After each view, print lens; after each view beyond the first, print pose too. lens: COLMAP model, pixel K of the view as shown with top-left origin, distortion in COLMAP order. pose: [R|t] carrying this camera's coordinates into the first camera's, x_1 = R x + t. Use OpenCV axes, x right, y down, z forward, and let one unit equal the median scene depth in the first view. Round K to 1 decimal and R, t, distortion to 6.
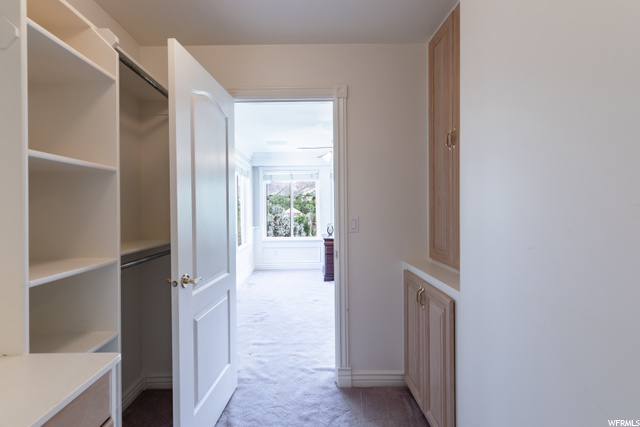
lens RADIAL K [[289.1, 0, 320.8], [0, 289.1, 215.7], [0, 0, 1]] dist [0.010283, 0.000188]
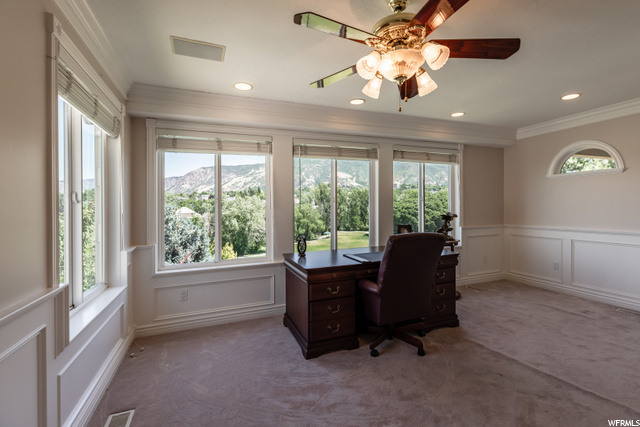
lens RADIAL K [[279.0, 0, 321.6], [0, 279.0, 206.5], [0, 0, 1]] dist [-0.000425, 0.000131]
pose [[0.933889, -0.006544, 0.357503, -0.109573], [0.016868, 0.999526, -0.025766, -0.010001], [-0.357165, 0.030093, 0.933557, 0.477001]]
